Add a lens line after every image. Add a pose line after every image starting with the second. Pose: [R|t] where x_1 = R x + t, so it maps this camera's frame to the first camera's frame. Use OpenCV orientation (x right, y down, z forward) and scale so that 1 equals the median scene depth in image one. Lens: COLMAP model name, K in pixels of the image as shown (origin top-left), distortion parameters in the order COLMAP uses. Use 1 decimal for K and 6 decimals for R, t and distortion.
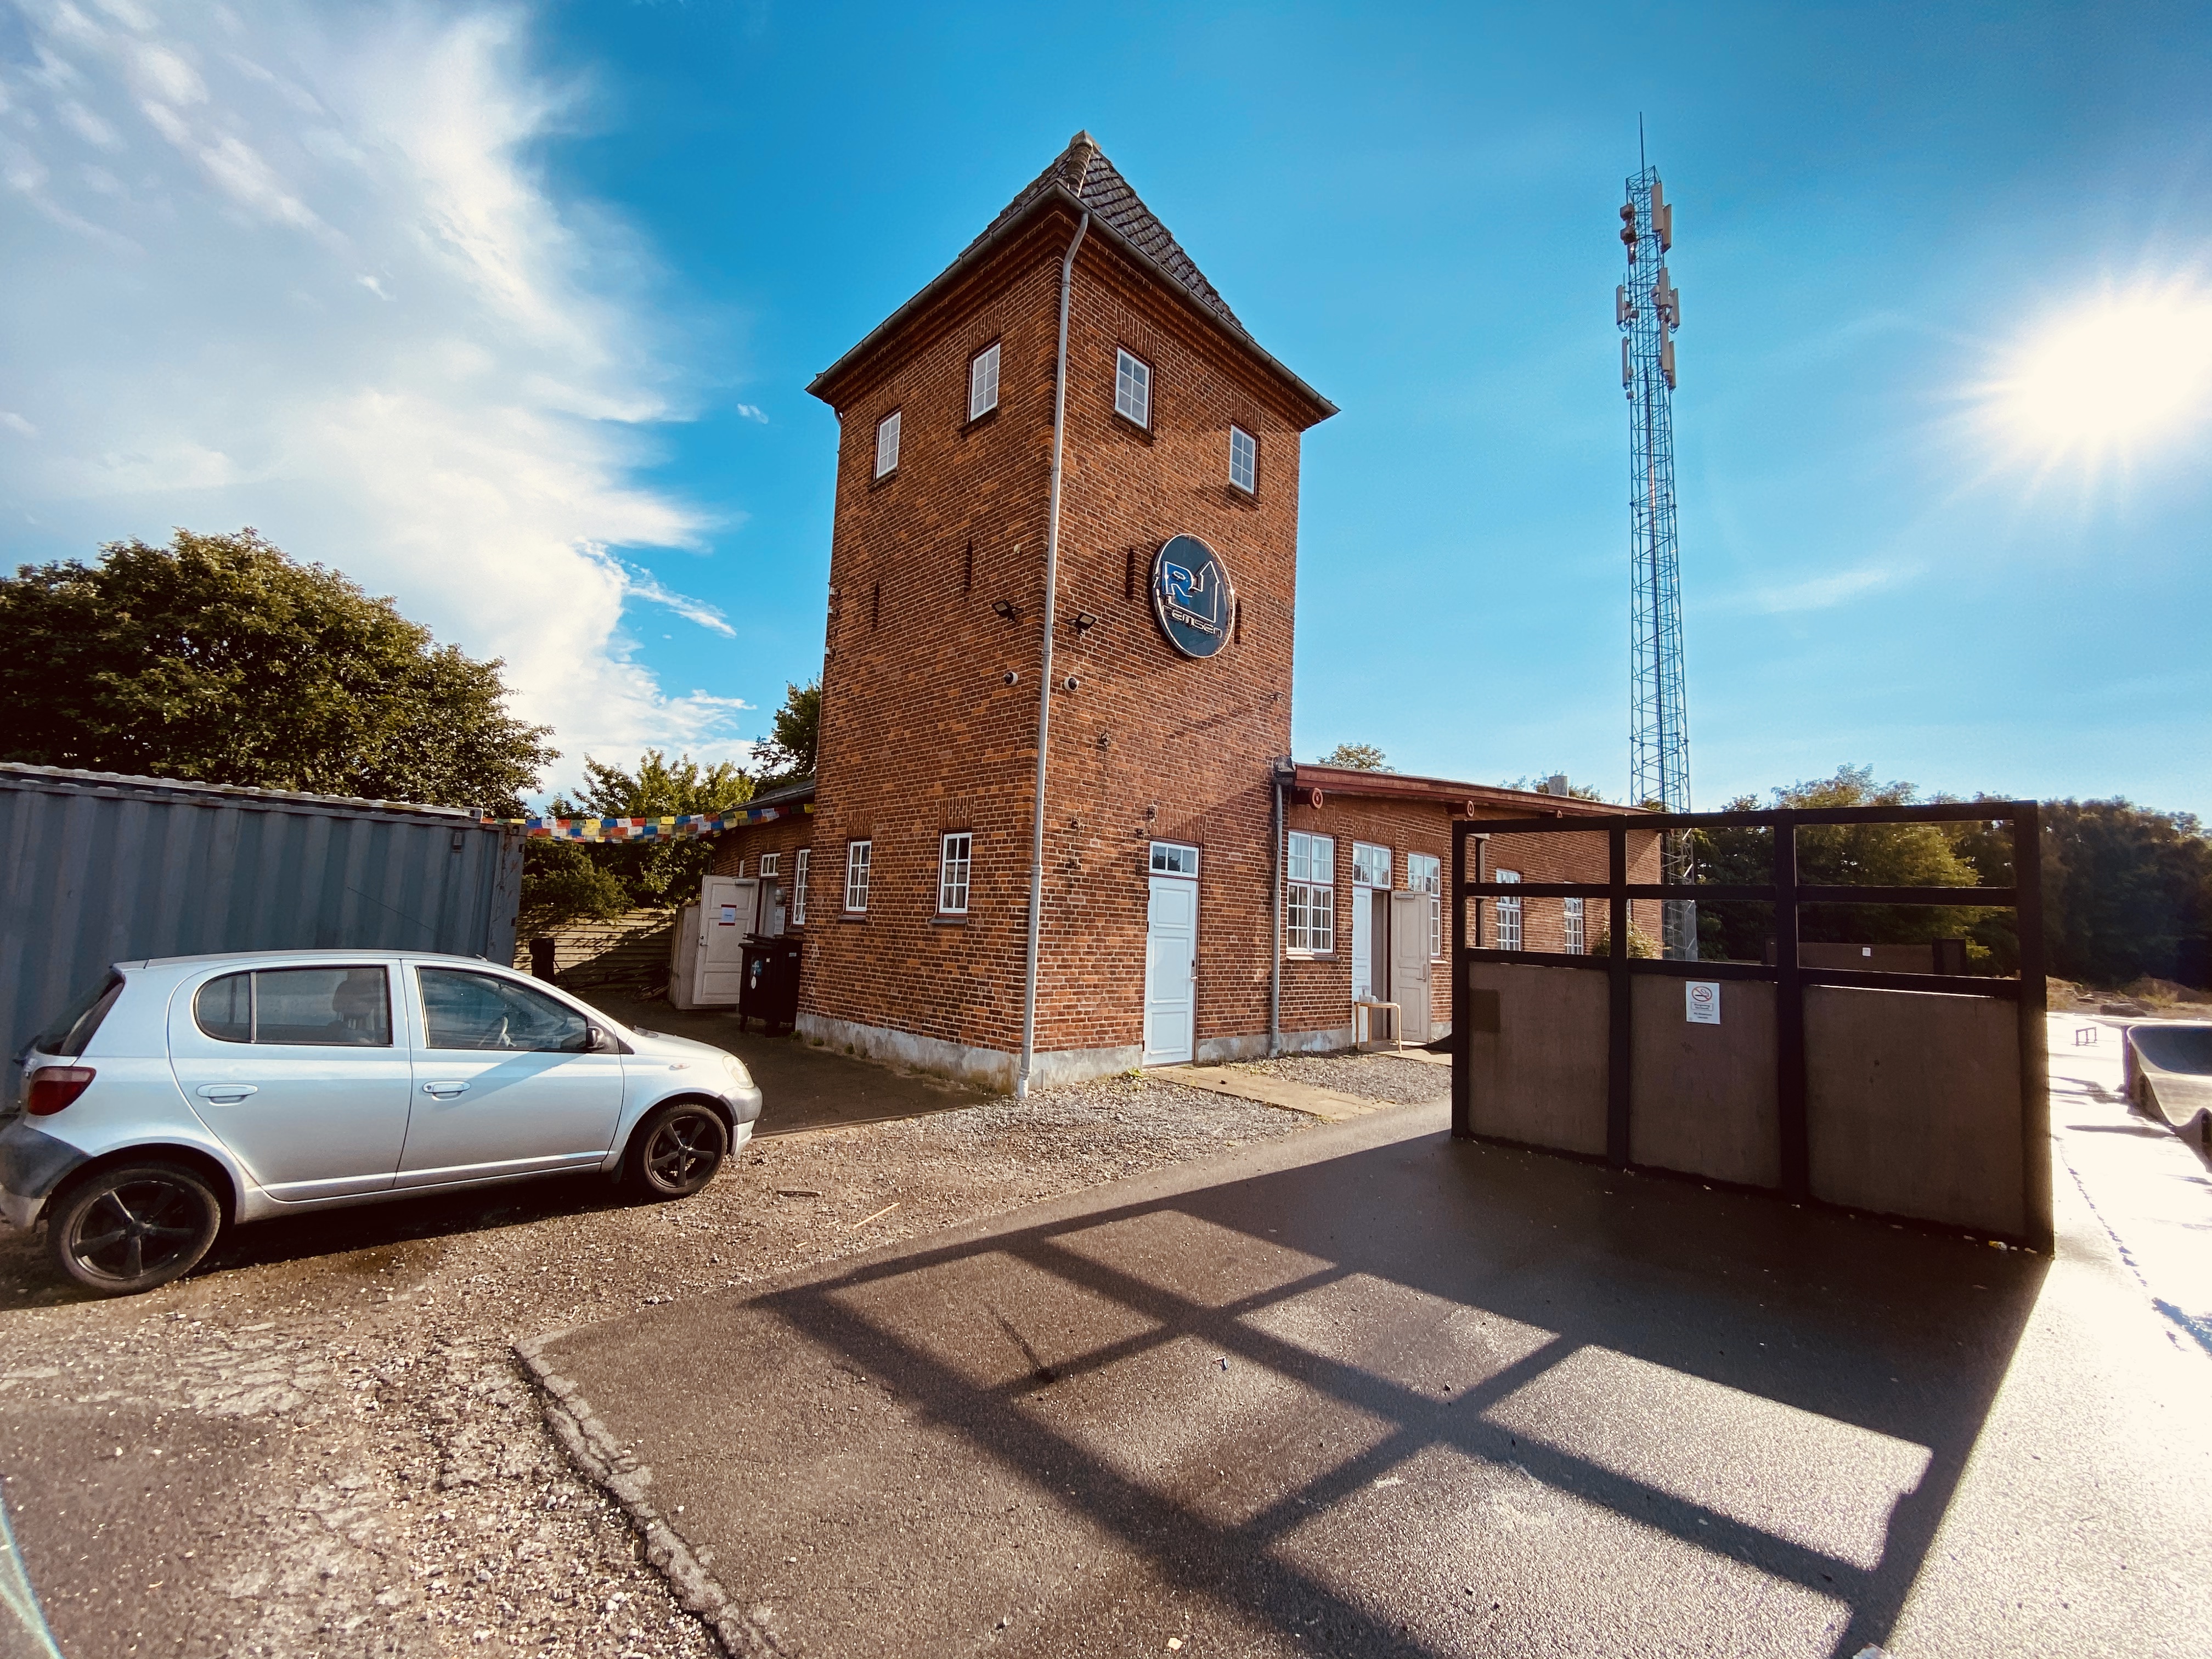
lens RADIAL K [[918.5, 0, 1106.0], [0, 918.5, 829.5], [0, 0, 1]] dist [0.019965, -0.018069]
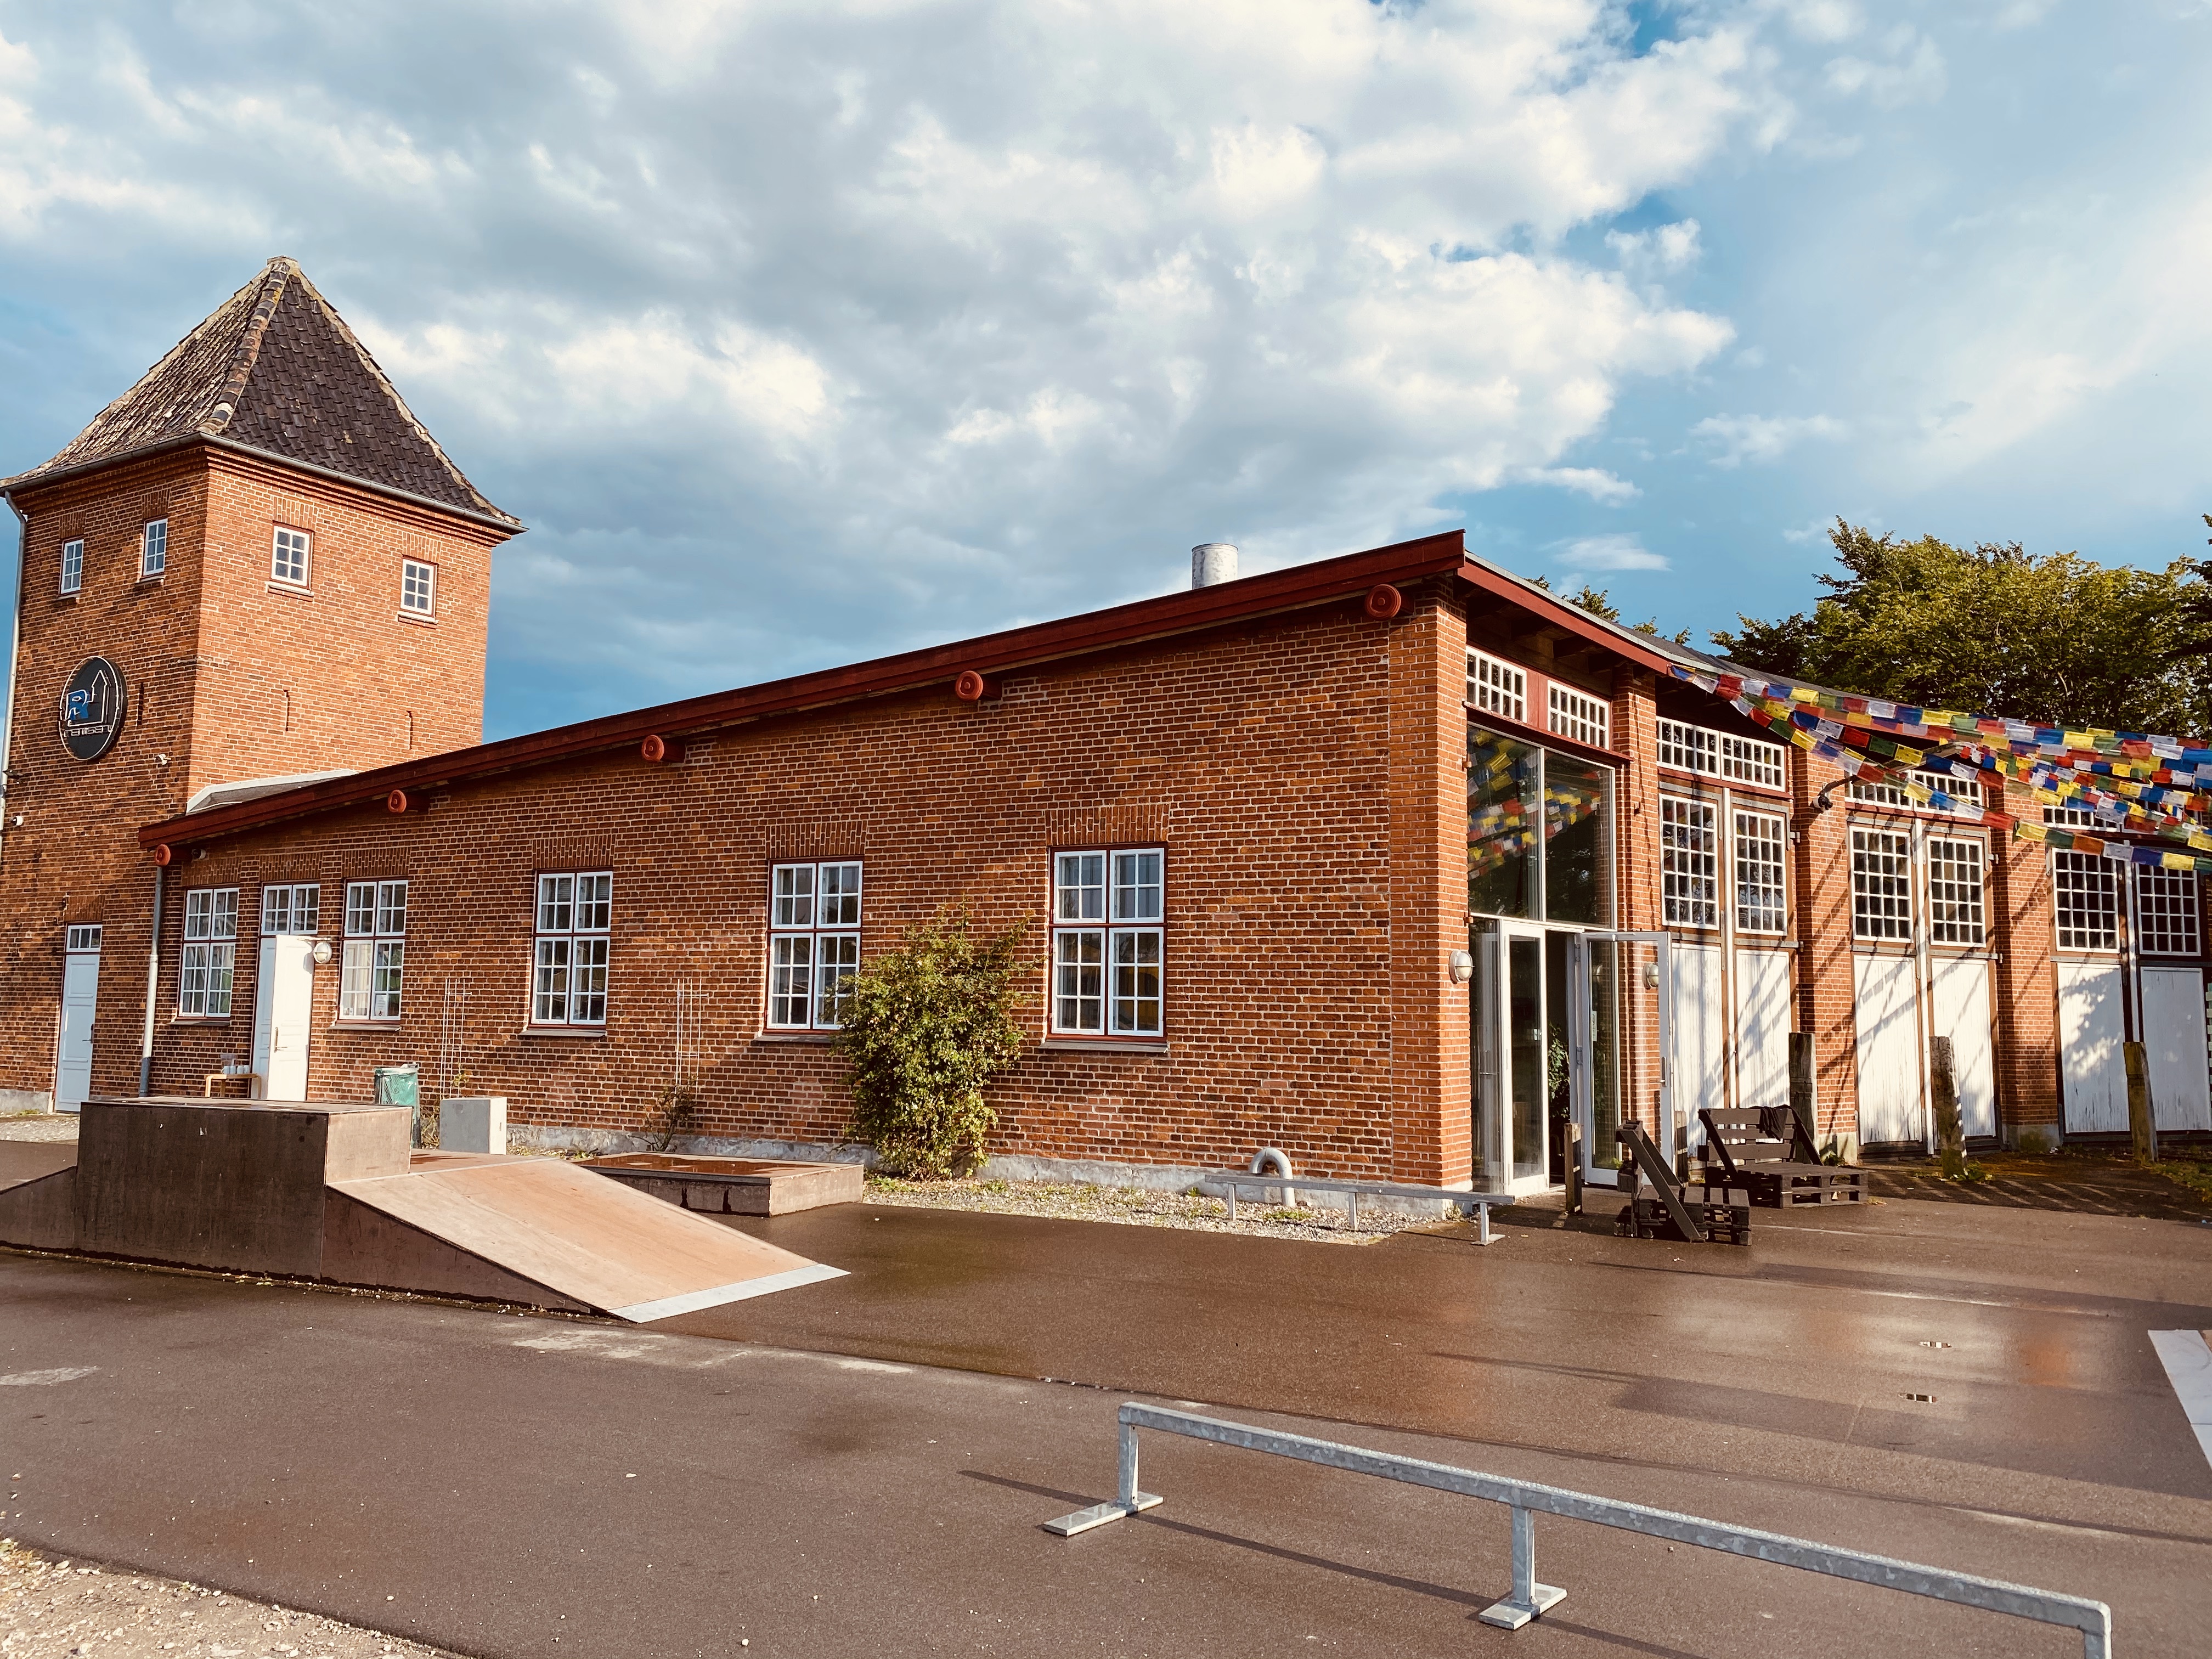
lens RADIAL K [[1684.1, 0, 1099.1], [0, 1684.1, 810.8], [0, 0, 1]] dist [0.015887, 0.002007]
pose [[0.239349, -0.151010, -0.959118, 2.129419], [0.107759, 0.985860, -0.128329, 0.248724], [0.964935, -0.072638, 0.252237, 1.476886]]
